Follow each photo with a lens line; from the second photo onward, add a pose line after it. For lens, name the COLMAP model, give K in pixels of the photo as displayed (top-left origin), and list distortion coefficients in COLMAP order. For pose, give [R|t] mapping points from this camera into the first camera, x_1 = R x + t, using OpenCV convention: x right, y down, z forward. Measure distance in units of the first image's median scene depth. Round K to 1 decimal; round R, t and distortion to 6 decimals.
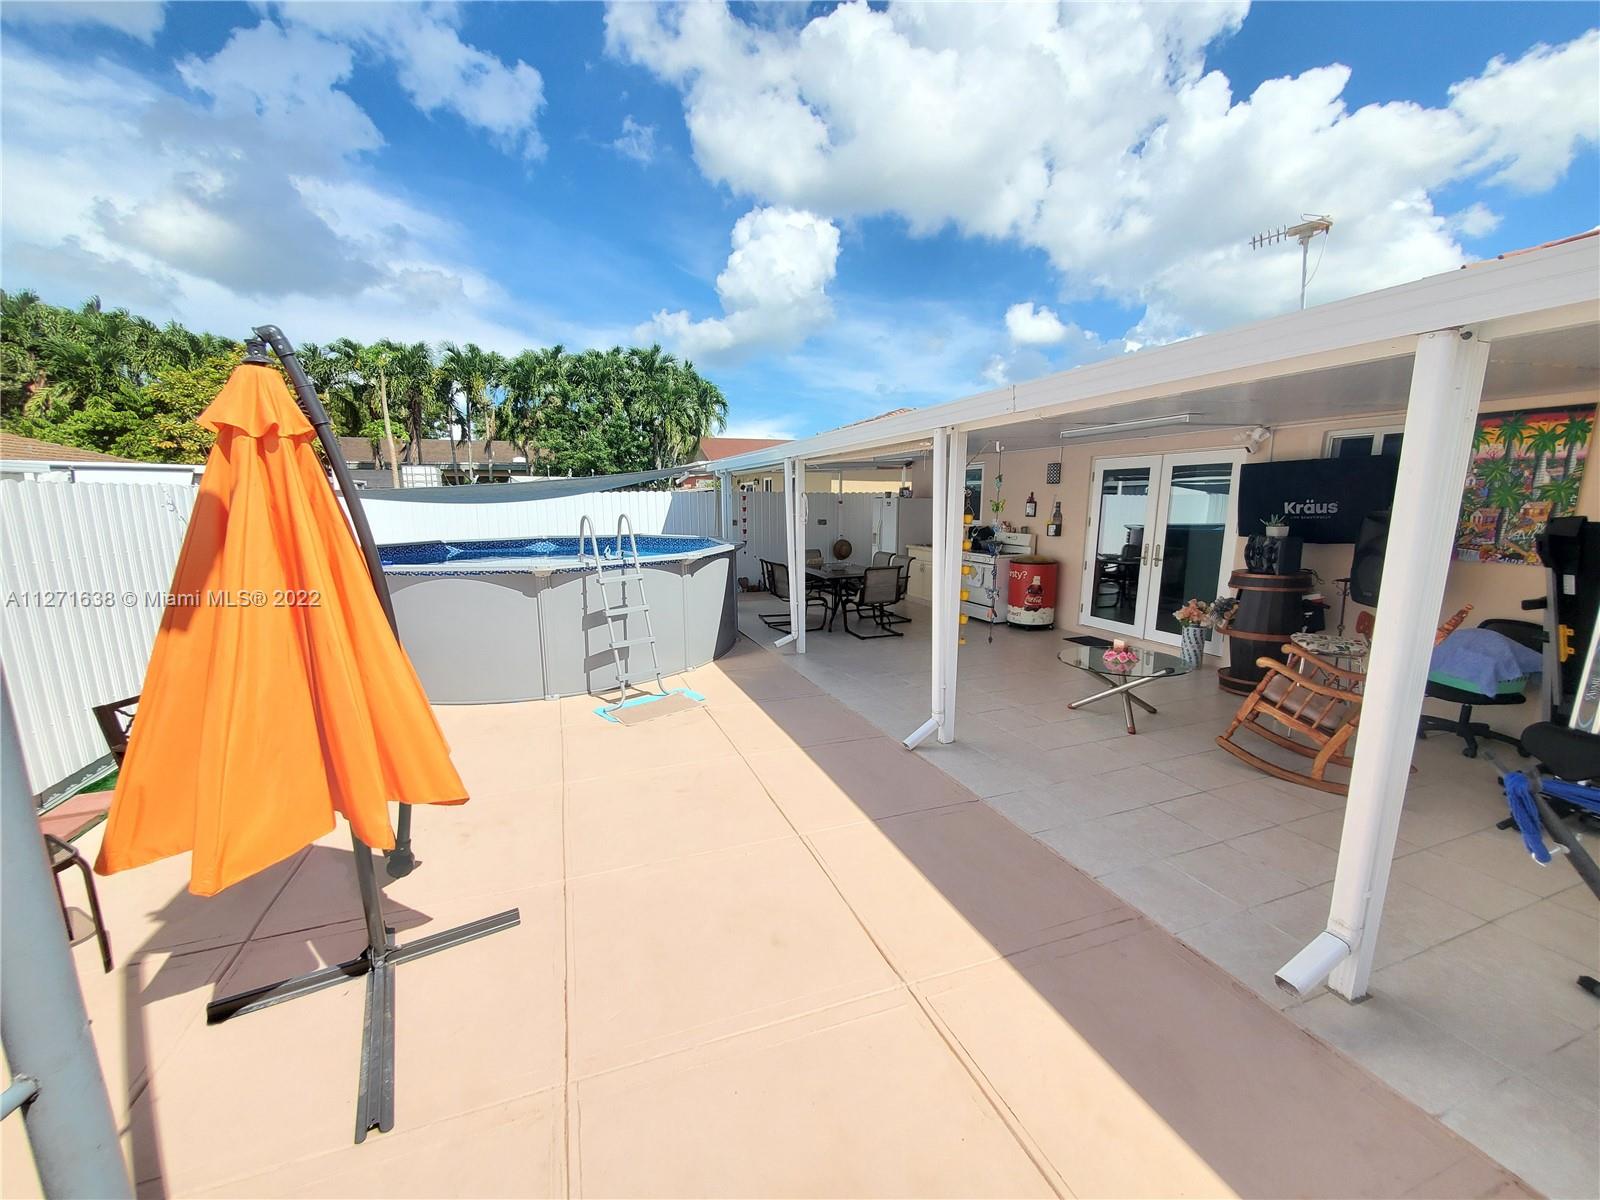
lens RADIAL K [[634.0, 0, 793.5], [0, 634.0, 621.6], [0, 0, 1]] dist [-0.004545, -0.000810]
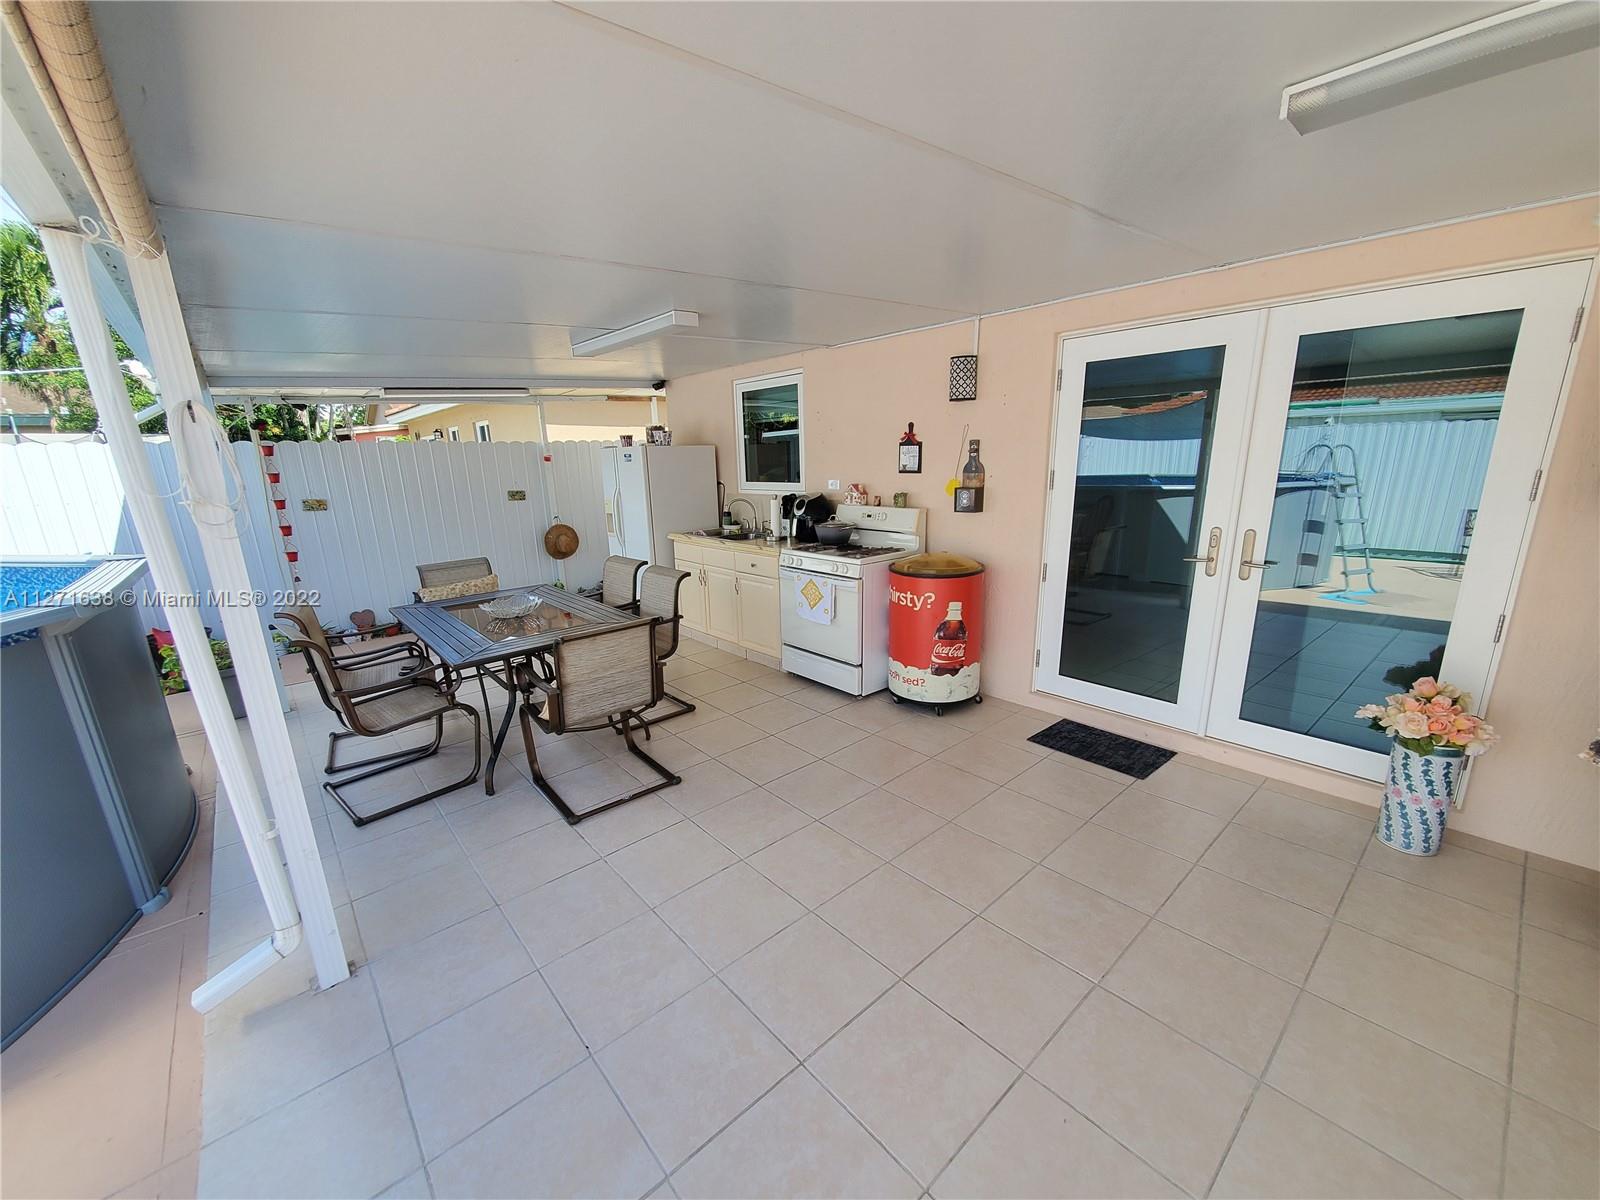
lens RADIAL K [[633.3, 0, 789.9], [0, 633.3, 625.9], [0, 0, 1]] dist [-0.000583, -0.000270]
pose [[0.937678, -0.115161, 0.327868, 0.122023], [0.092349, 0.992146, 0.084373, -0.109400], [-0.335009, -0.048836, 0.940948, 0.628049]]
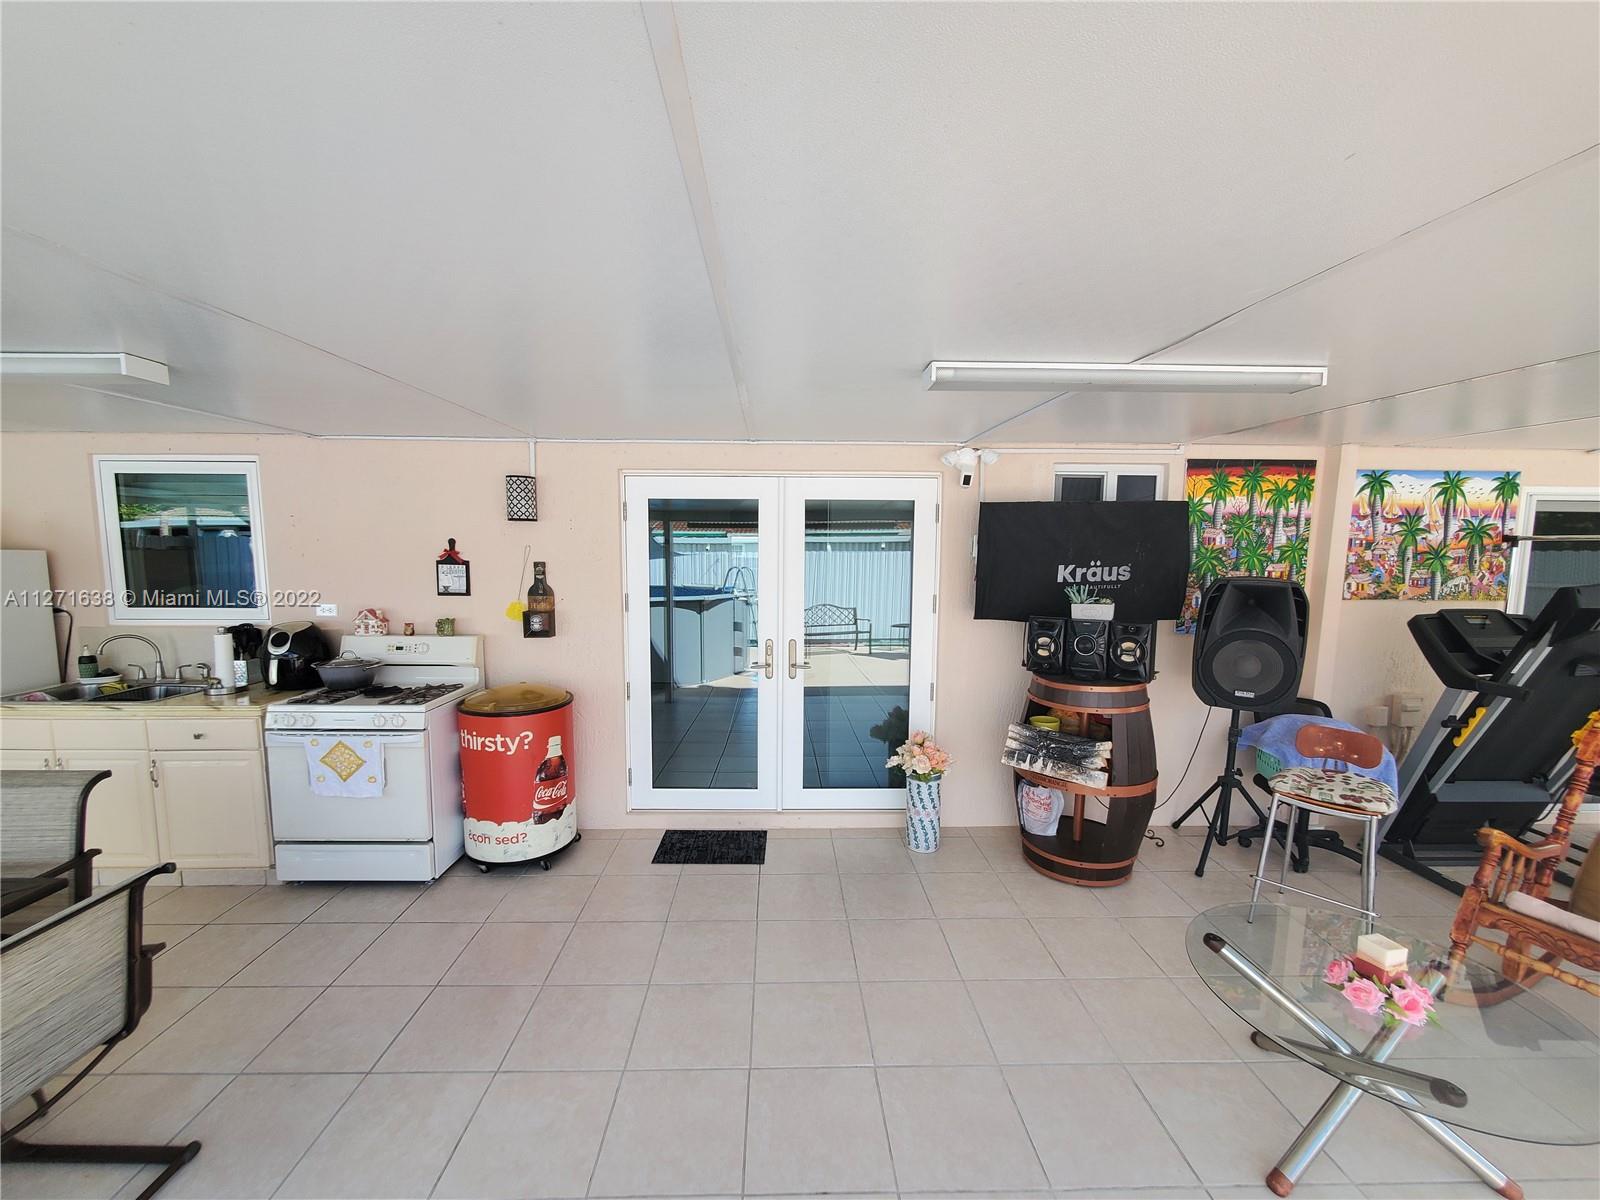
lens RADIAL K [[633.3, 0, 789.9], [0, 633.3, 625.9], [0, 0, 1]] dist [-0.000583, -0.000270]
pose [[0.331391, -0.100263, 0.938151, 0.052344], [0.170849, 0.984276, 0.044842, -0.142096], [-0.927896, 0.145422, 0.343310, 0.729320]]
